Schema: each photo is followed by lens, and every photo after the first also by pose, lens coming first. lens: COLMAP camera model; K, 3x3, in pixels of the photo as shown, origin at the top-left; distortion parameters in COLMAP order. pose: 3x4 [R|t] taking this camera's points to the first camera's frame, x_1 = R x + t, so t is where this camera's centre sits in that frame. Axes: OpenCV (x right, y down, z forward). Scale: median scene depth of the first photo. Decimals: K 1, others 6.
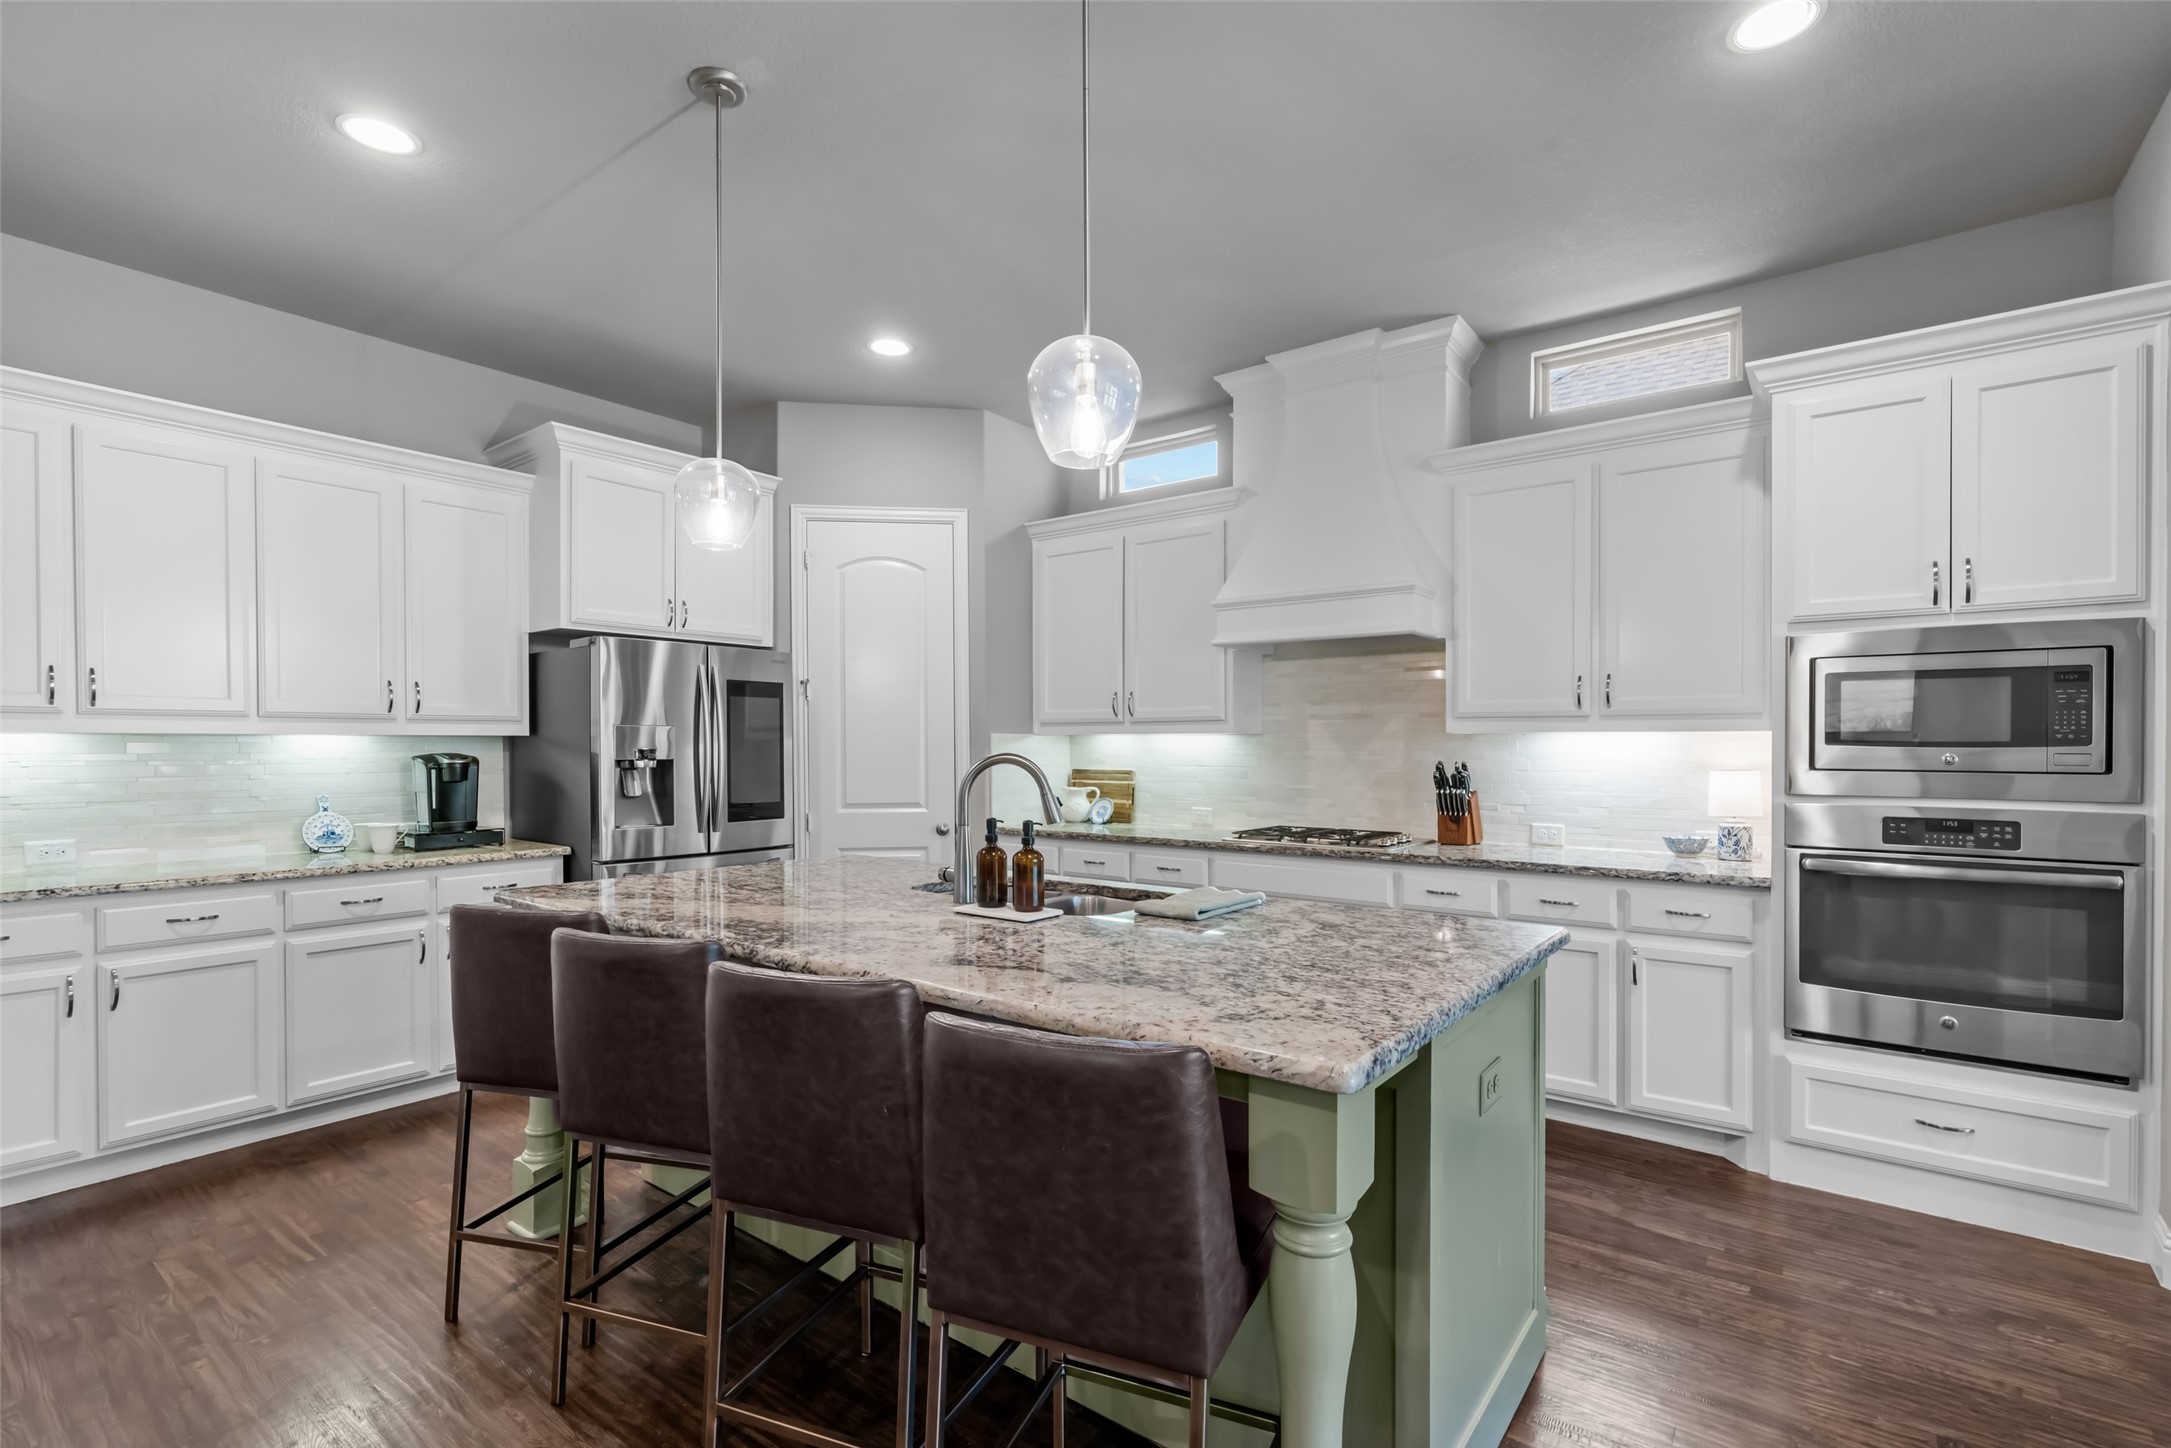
lens RADIAL K [[967.0, 0, 1090.2], [0, 967.0, 761.4], [0, 0, 1]] dist [-0.011730, 0.000322]
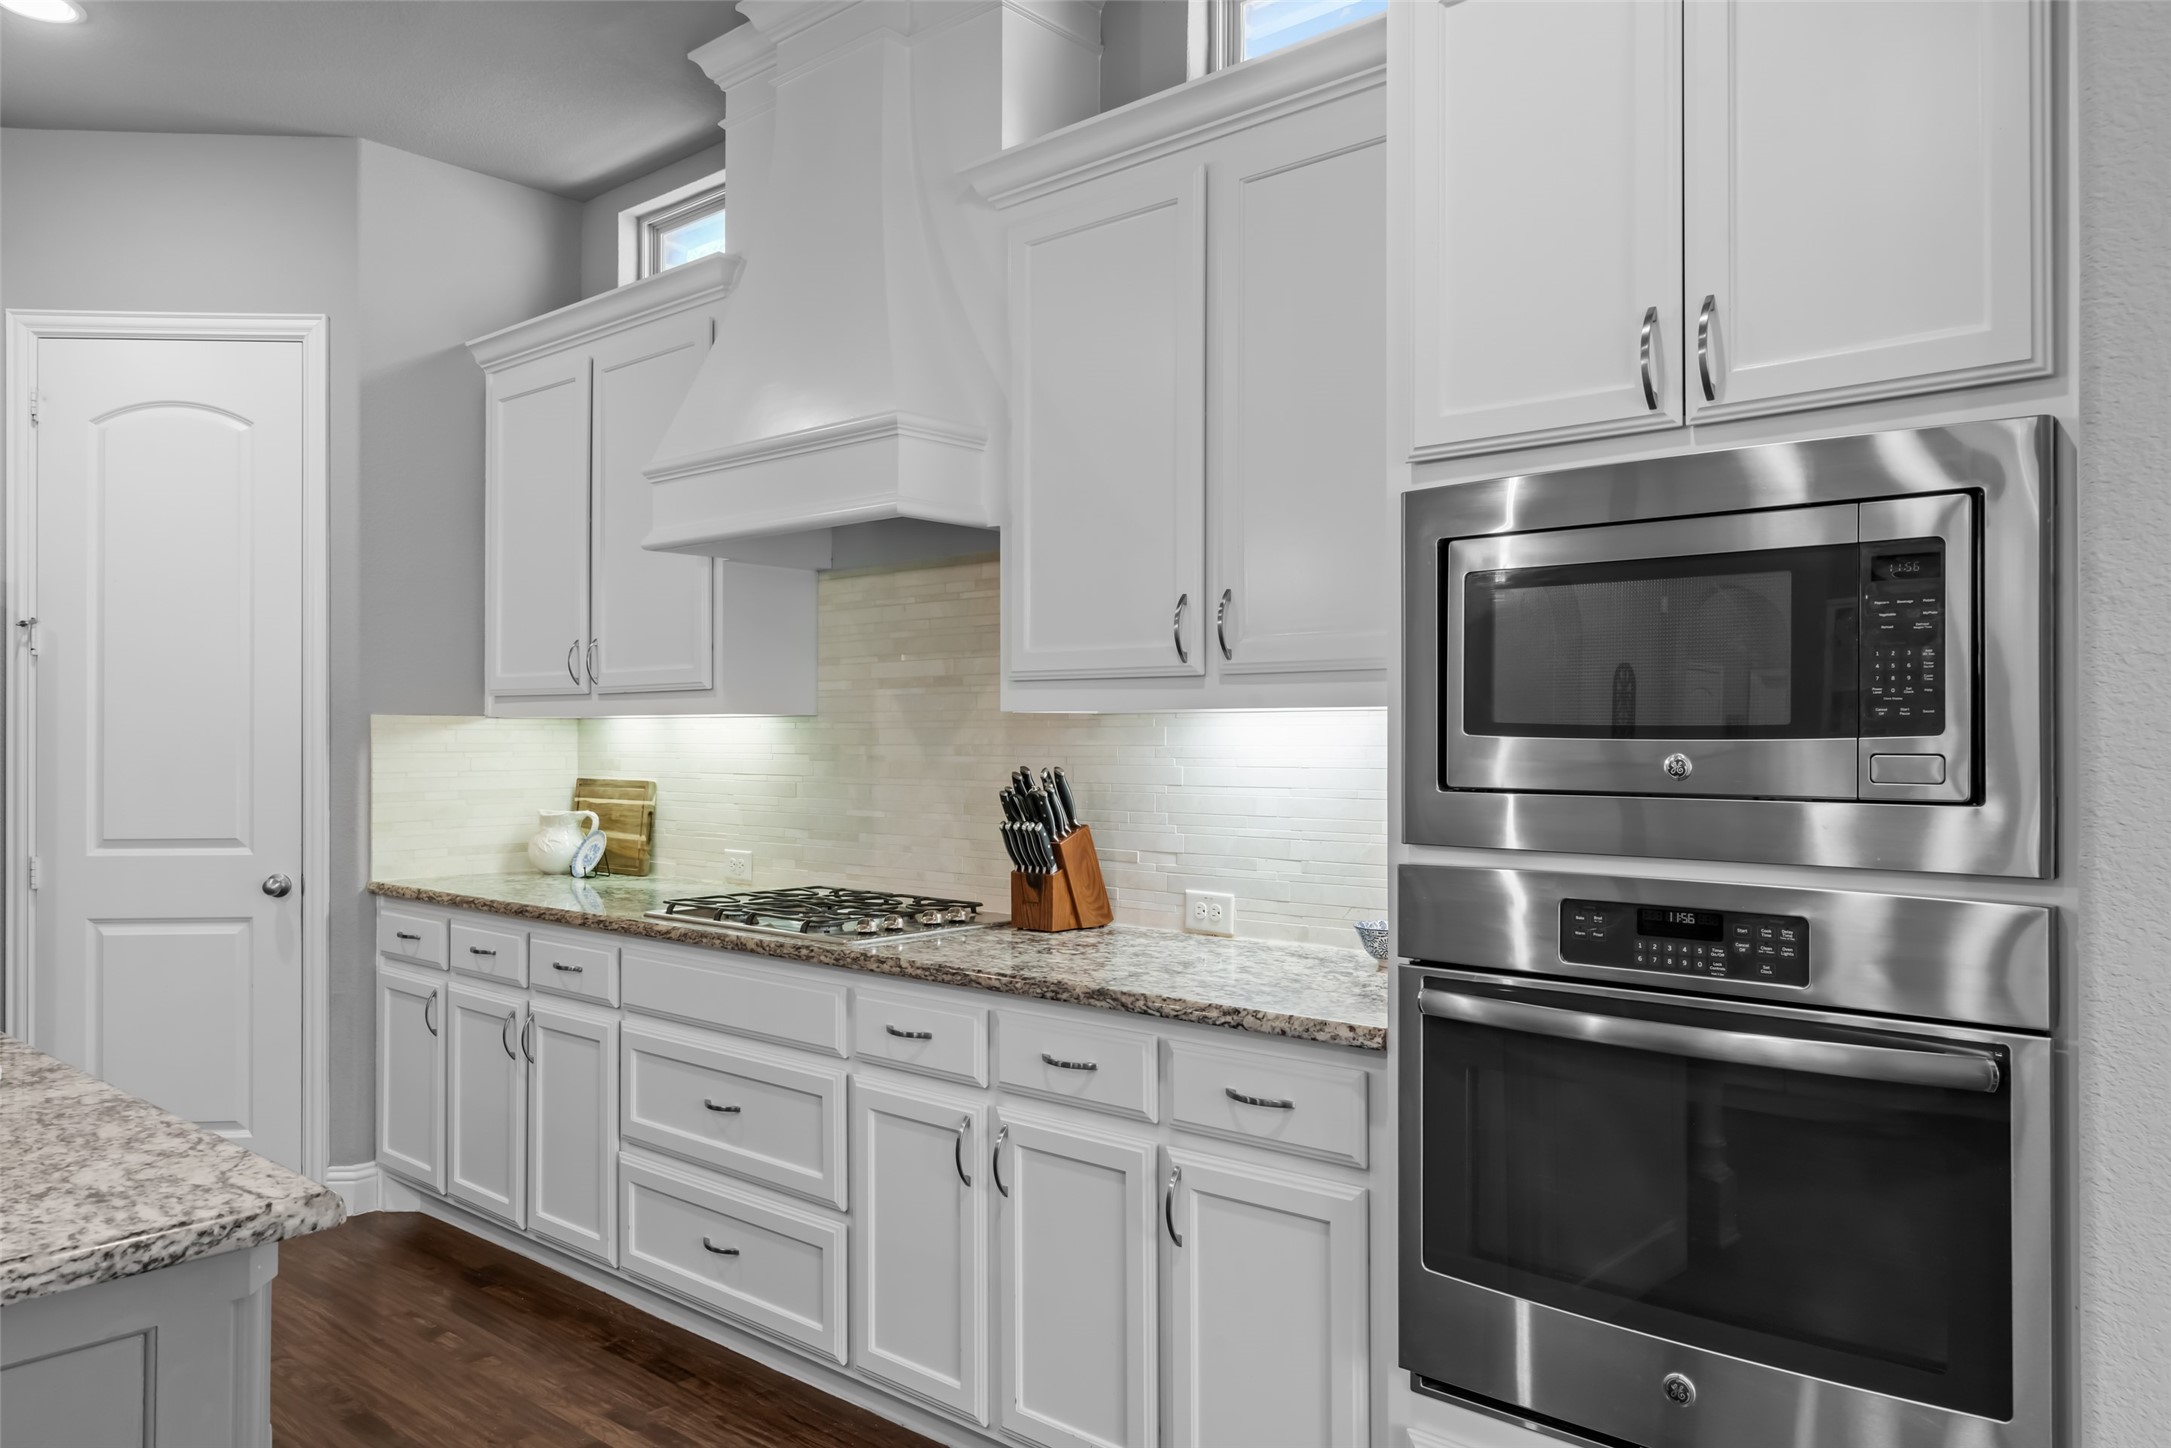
lens RADIAL K [[1487.4, 0, 1085.2], [0, 1487.4, 733.1], [0, 0, 1]] dist [0.000581, 0.001878]
pose [[0.997658, 0.000584, -0.068394, 0.460074], [-0.001940, 0.999803, -0.019764, -0.002563], [0.068369, 0.019850, 0.997463, 0.215771]]
